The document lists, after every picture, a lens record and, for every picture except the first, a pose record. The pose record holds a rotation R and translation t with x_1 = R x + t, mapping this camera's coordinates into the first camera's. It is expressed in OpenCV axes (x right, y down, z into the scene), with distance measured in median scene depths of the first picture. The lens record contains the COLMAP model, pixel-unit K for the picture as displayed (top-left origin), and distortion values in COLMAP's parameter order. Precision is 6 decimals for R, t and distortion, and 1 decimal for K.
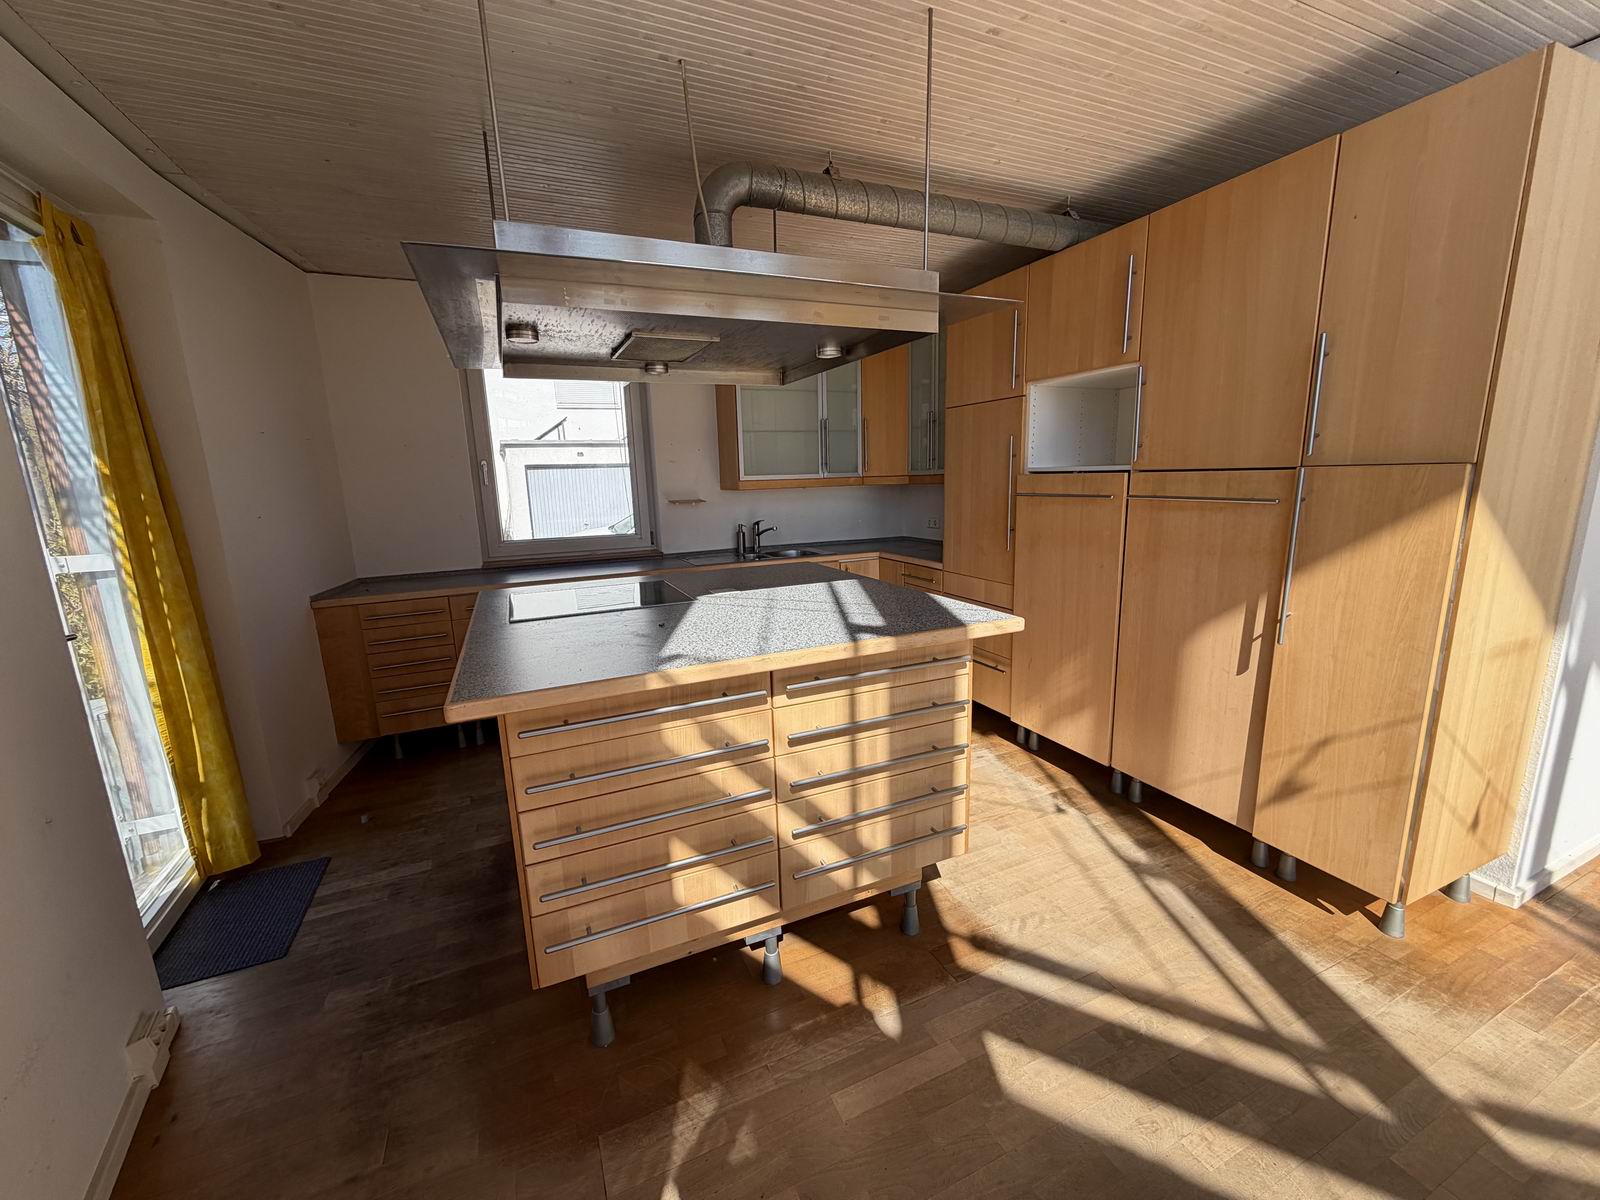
lens RADIAL K [[704.2, 0, 800.1], [0, 704.2, 624.7], [0, 0, 1]] dist [0.000835, 0.000315]
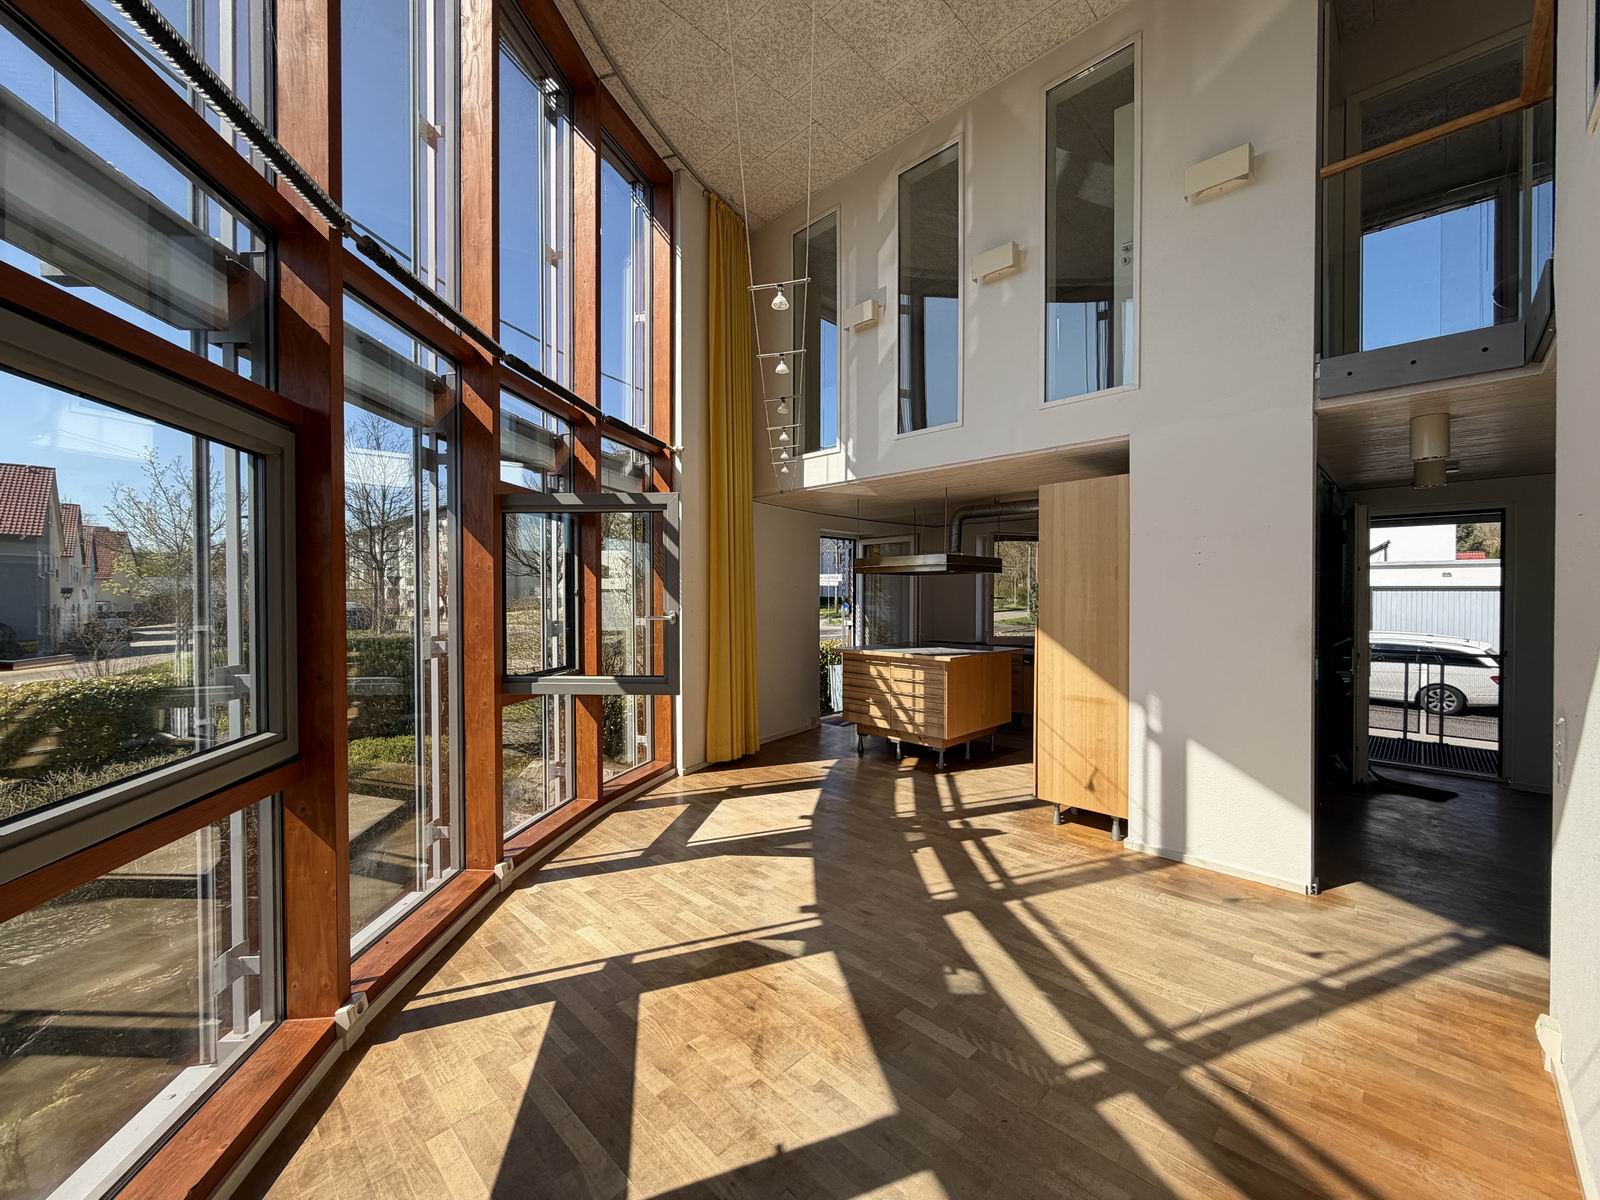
lens RADIAL K [[635.8, 0, 800.0], [0, 635.8, 600.0], [0, 0, 1]] dist [0.000100, 0.000169]
pose [[0.386927, 0.044240, -0.921048, 2.716106], [-0.216668, 0.975245, -0.044177, 0.013852], [0.896294, 0.216655, 0.386934, -0.793419]]
